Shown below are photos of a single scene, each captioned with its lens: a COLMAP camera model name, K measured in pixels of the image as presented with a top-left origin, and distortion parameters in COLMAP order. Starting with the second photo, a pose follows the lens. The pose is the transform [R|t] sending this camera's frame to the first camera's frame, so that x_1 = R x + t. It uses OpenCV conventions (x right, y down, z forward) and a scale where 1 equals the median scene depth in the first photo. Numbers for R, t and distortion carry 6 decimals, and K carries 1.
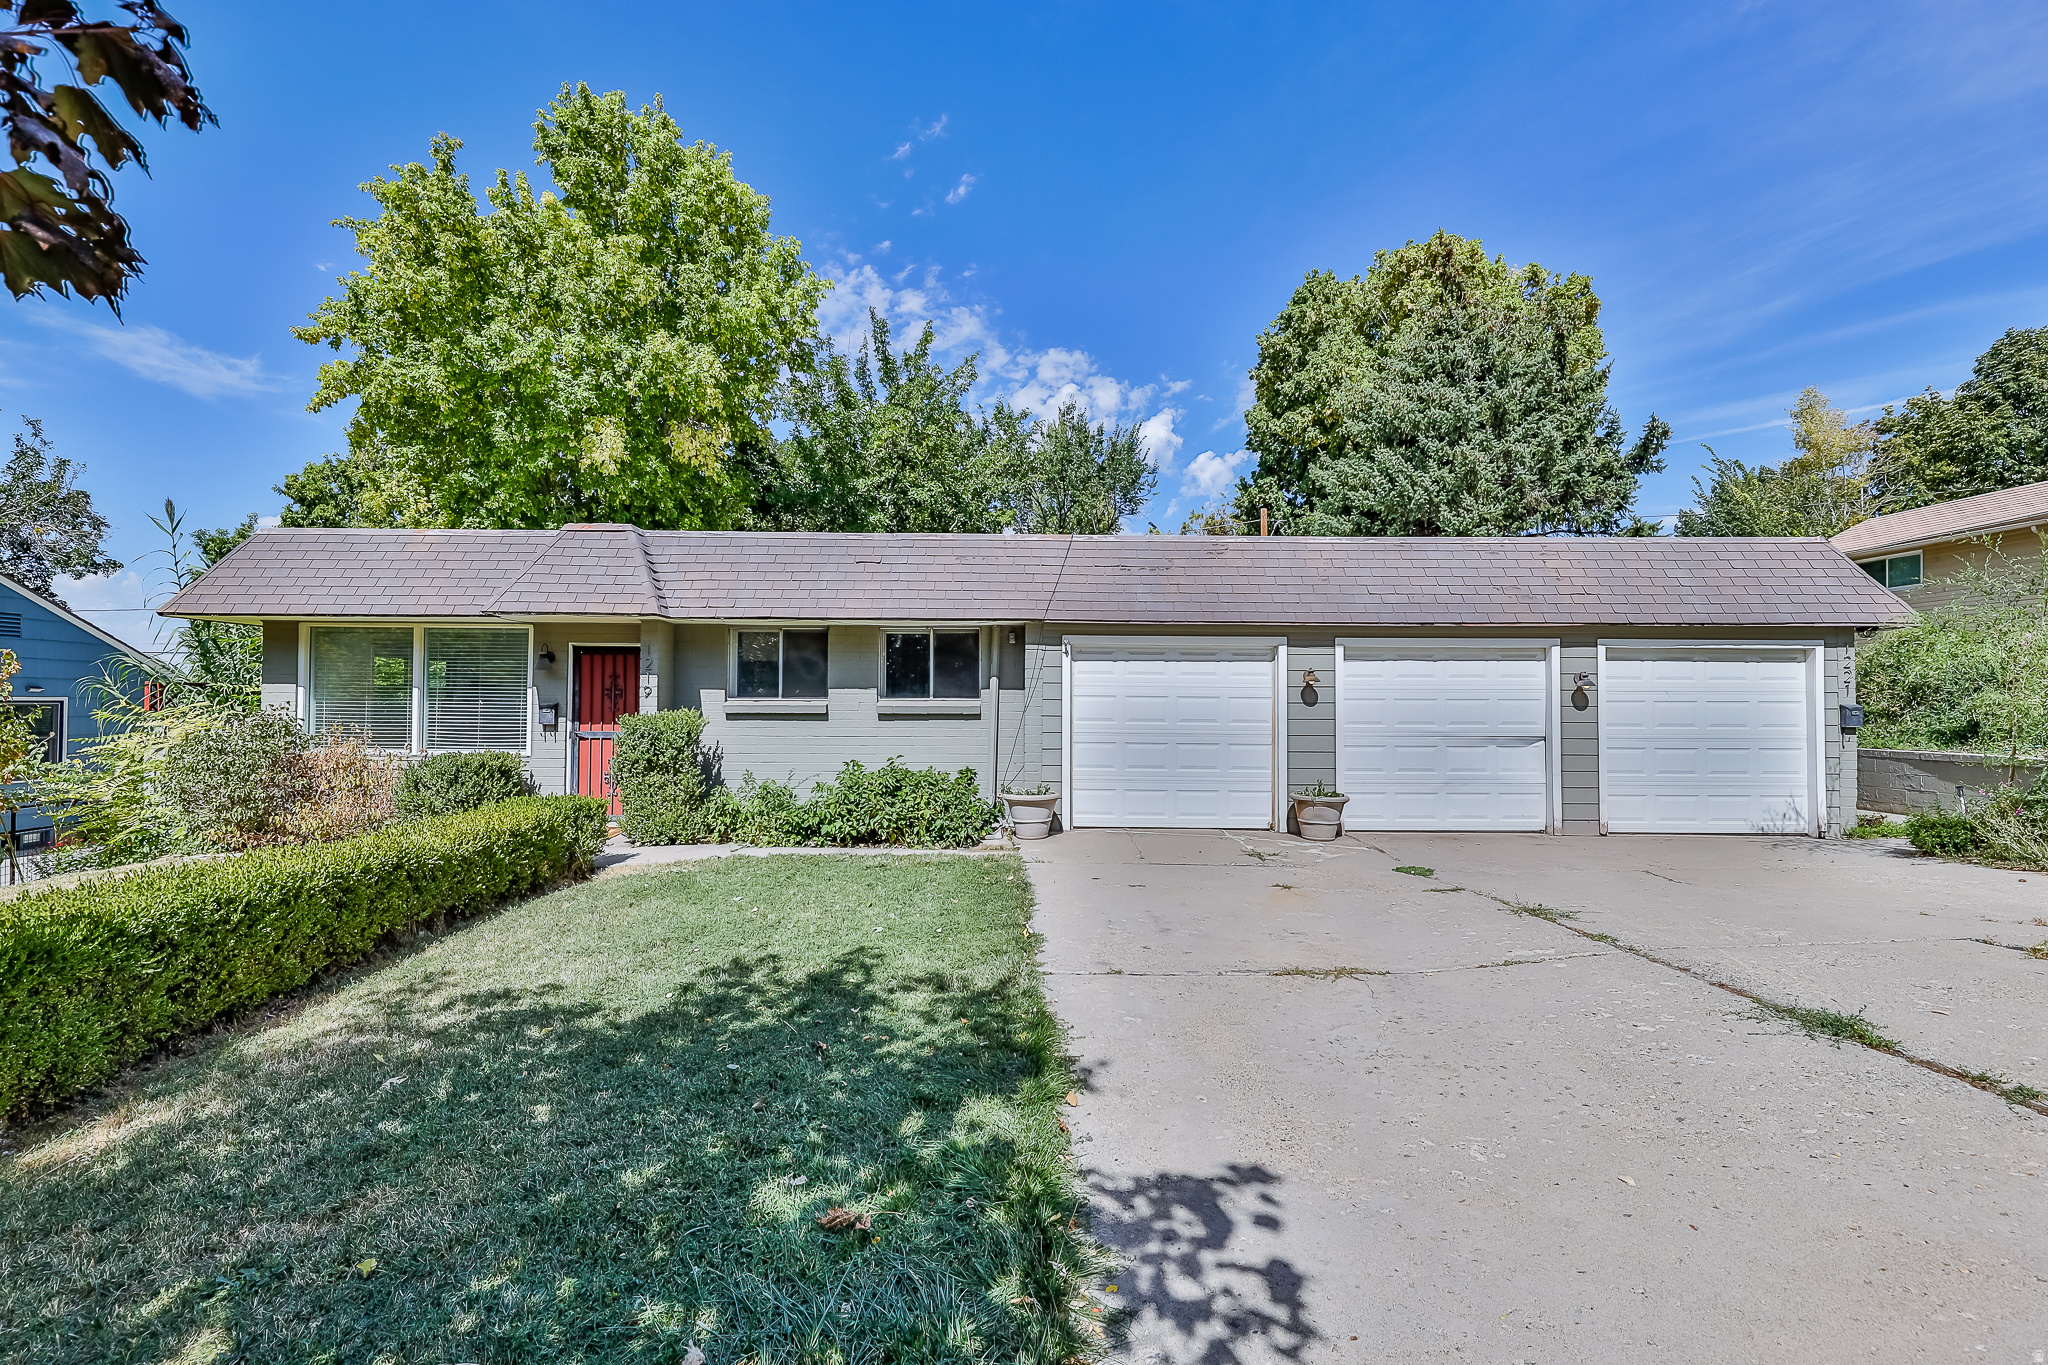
lens RADIAL K [[877.3, 0, 1020.4], [0, 877.3, 669.9], [0, 0, 1]] dist [0.000520, -0.000194]
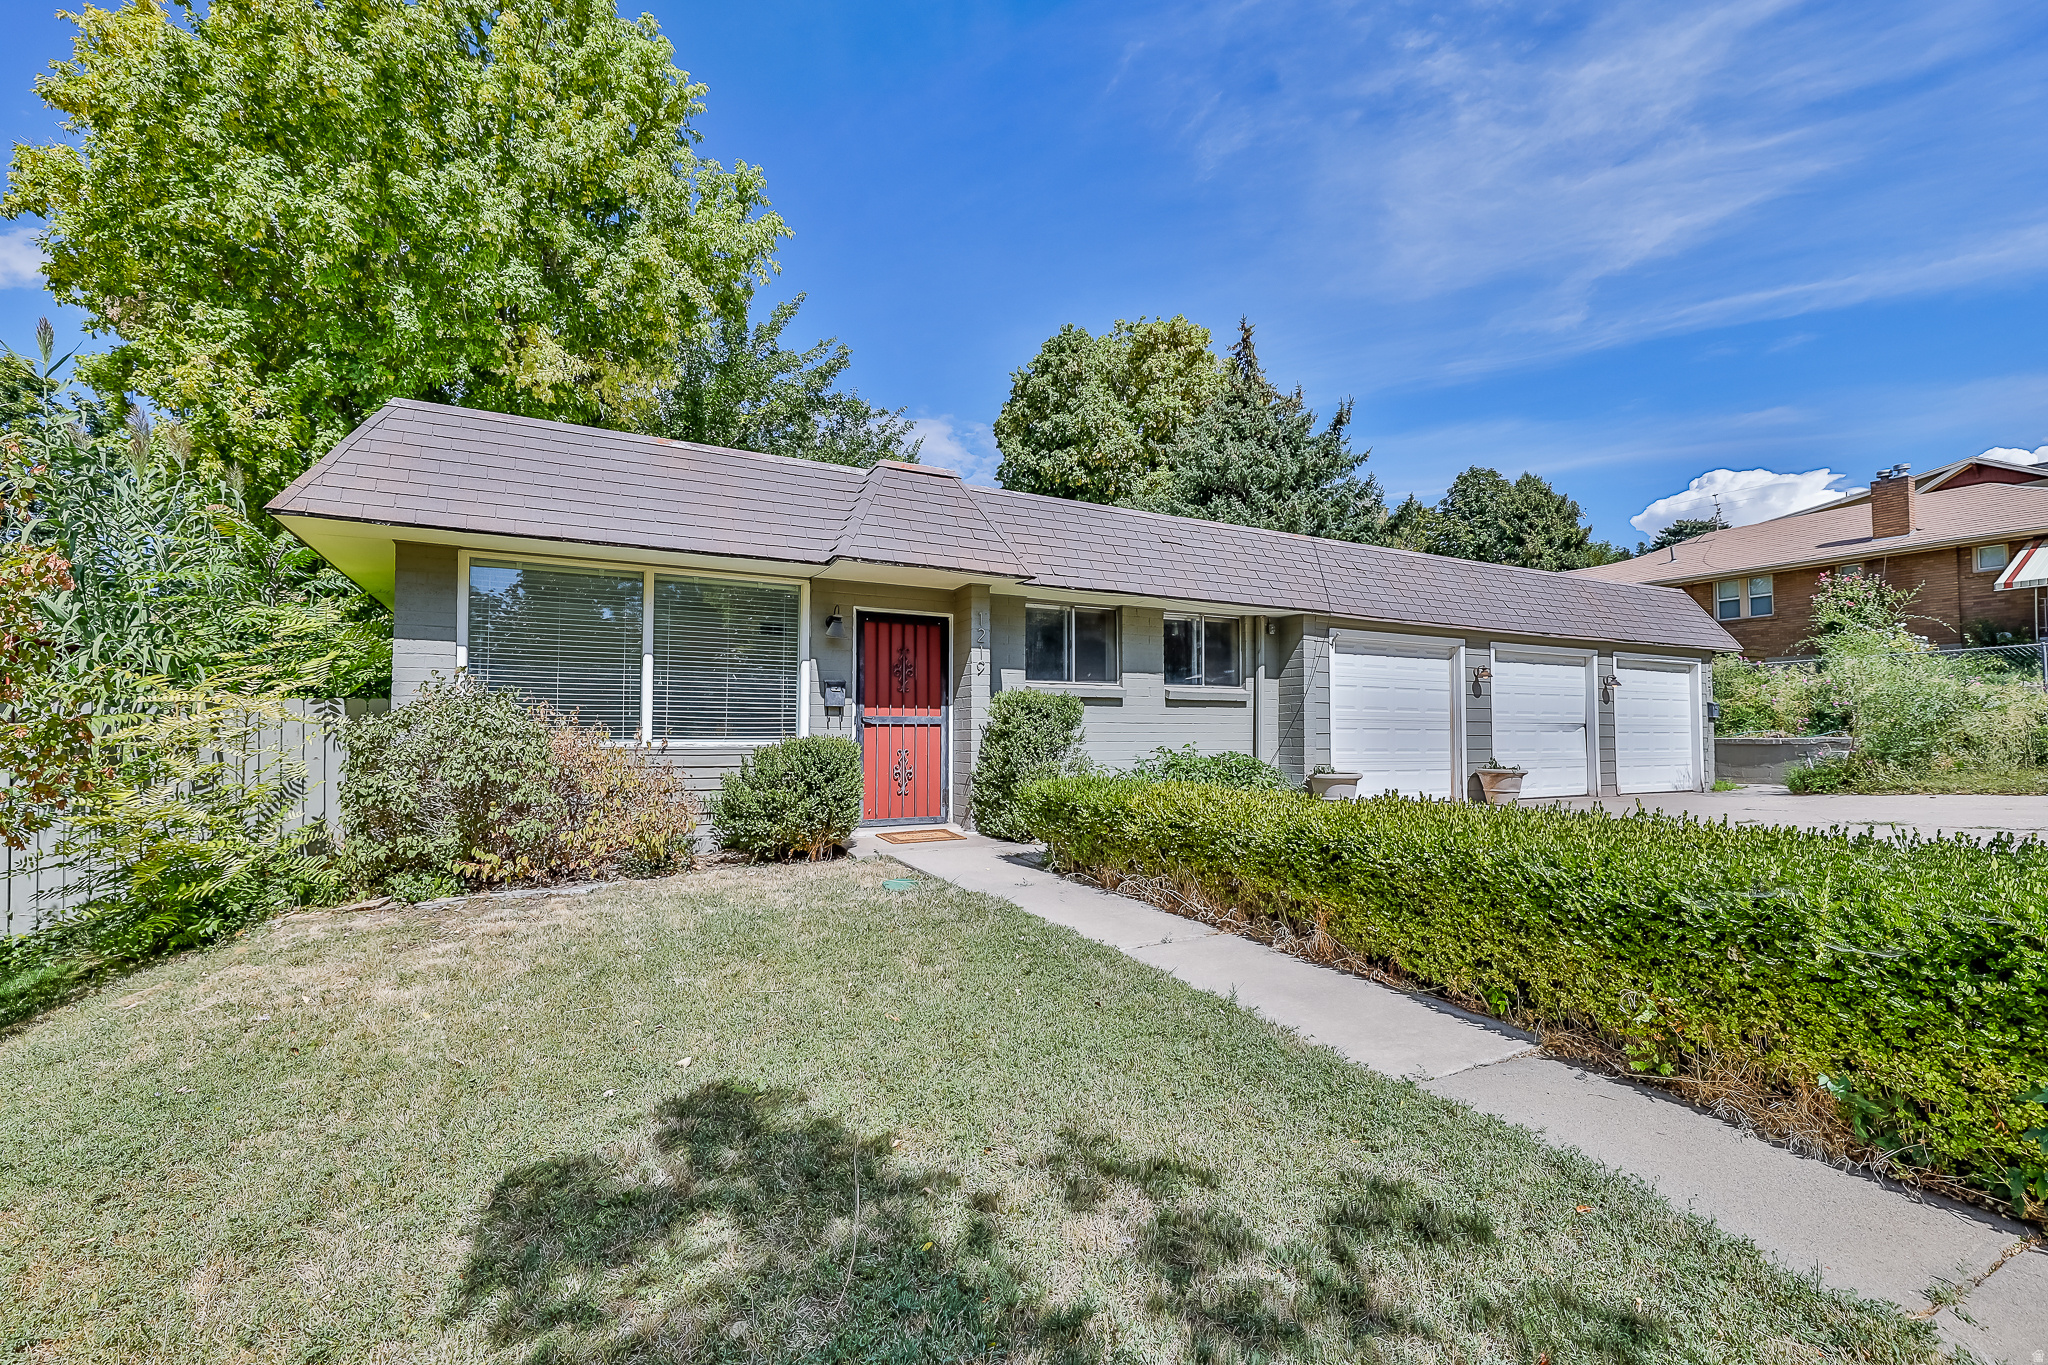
lens RADIAL K [[884.2, 0, 1024.0], [0, 884.2, 682.5], [0, 0, 1]] dist [-0.001122, 0.000291]
pose [[0.883960, 0.024291, 0.466931, -0.759831], [-0.015305, 0.999618, -0.023028, 0.055931], [-0.467312, 0.013210, 0.883994, 0.208832]]
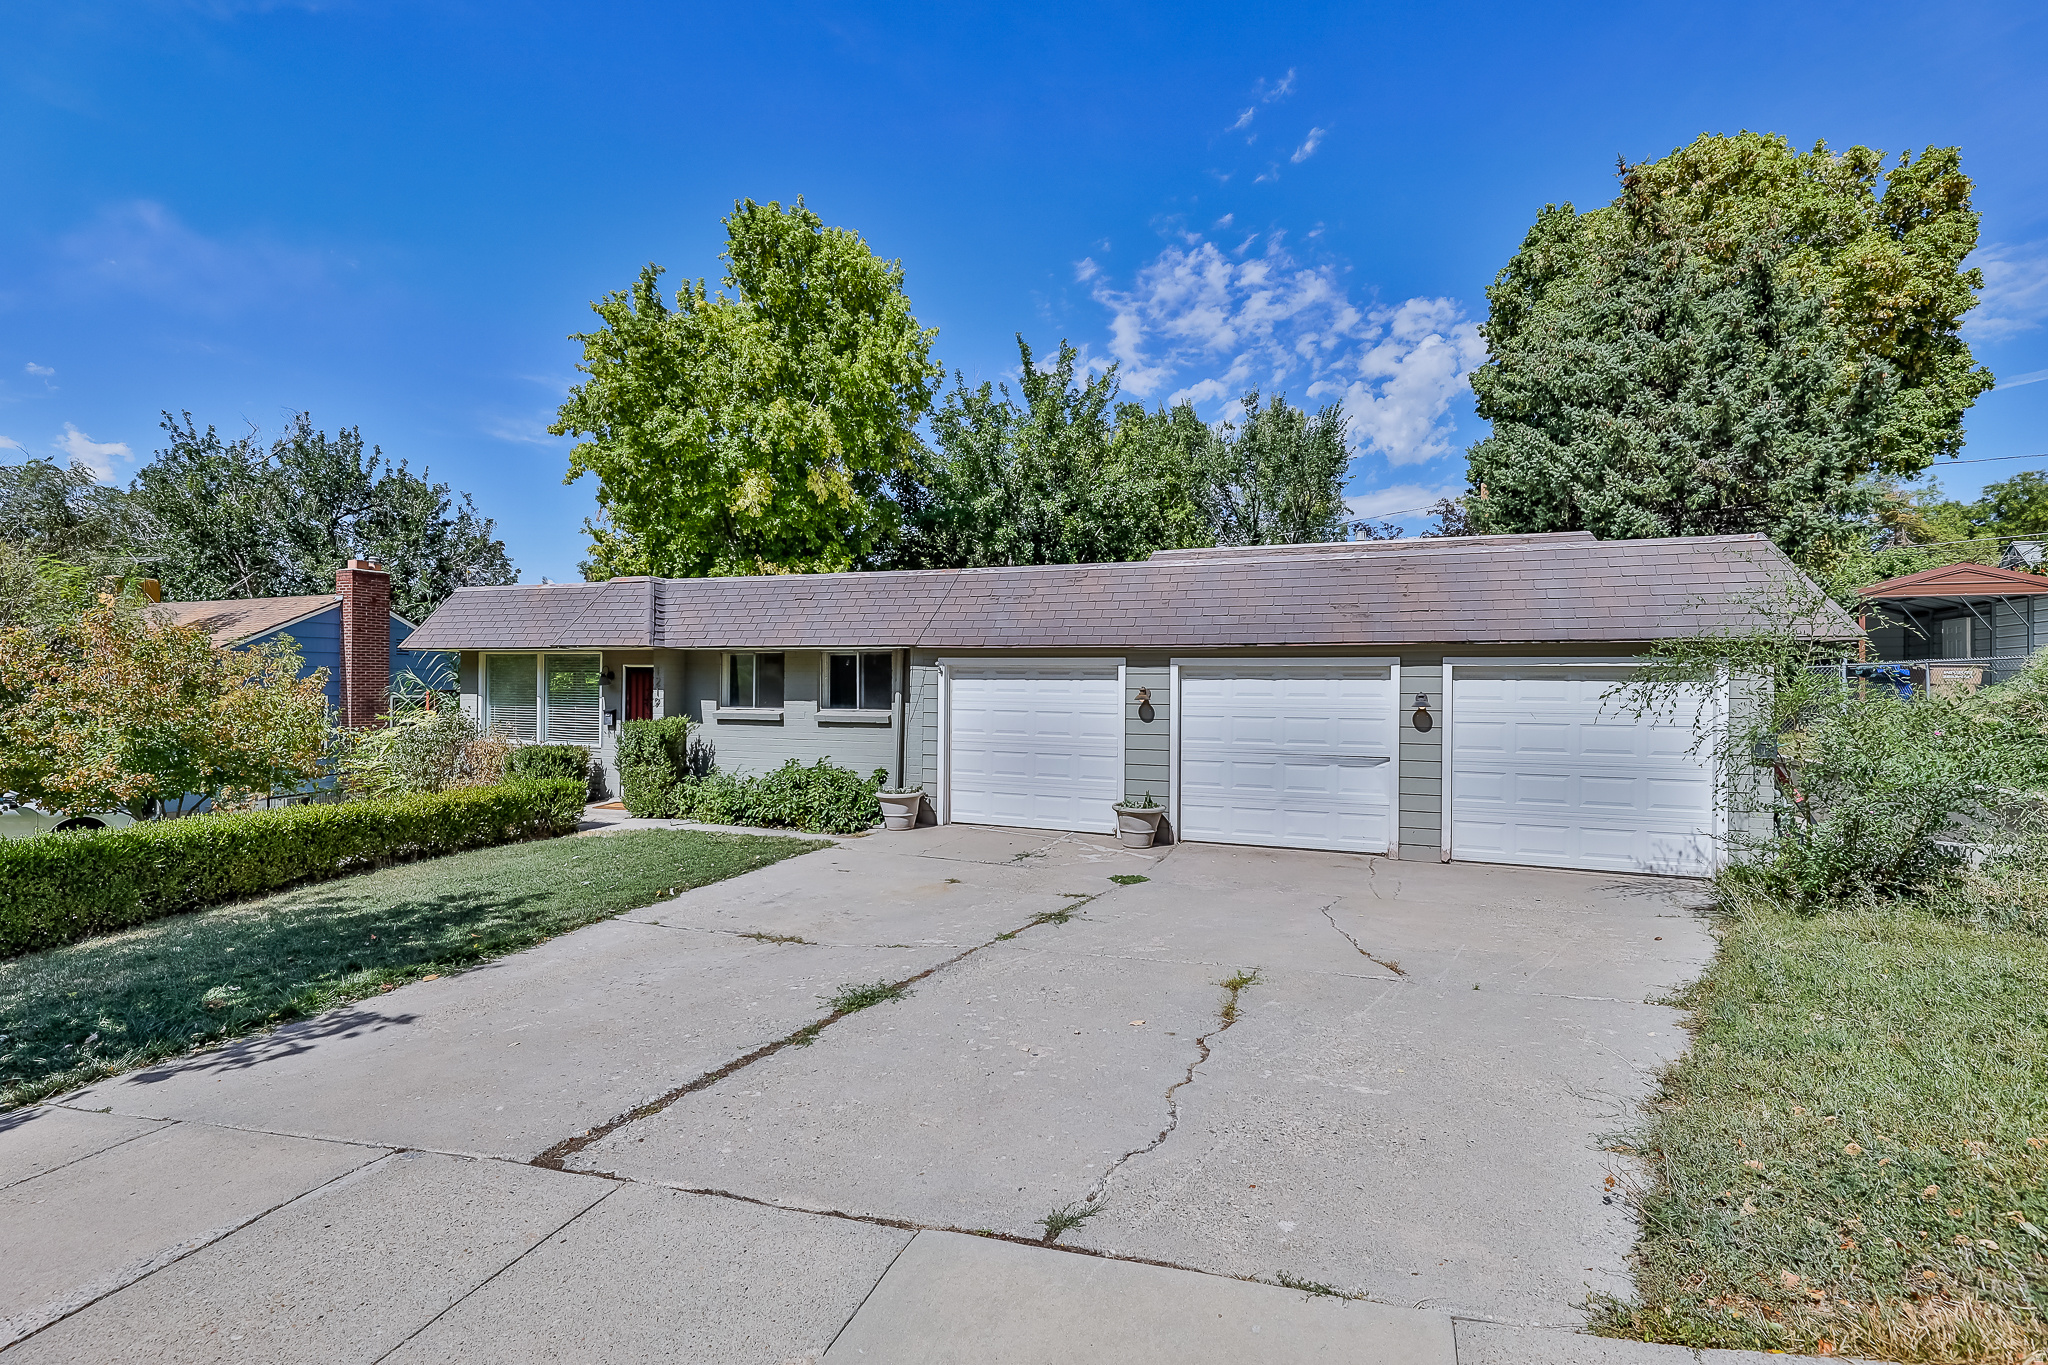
lens RADIAL K [[886.4, 0, 1024.0], [0, 886.4, 661.5], [0, 0, 1]] dist [-0.000273, -0.000057]
pose [[0.935649, -0.006502, -0.352873, 0.549656], [0.009528, 0.999931, 0.006839, -0.039804], [0.352804, -0.009761, 0.935646, -0.060850]]
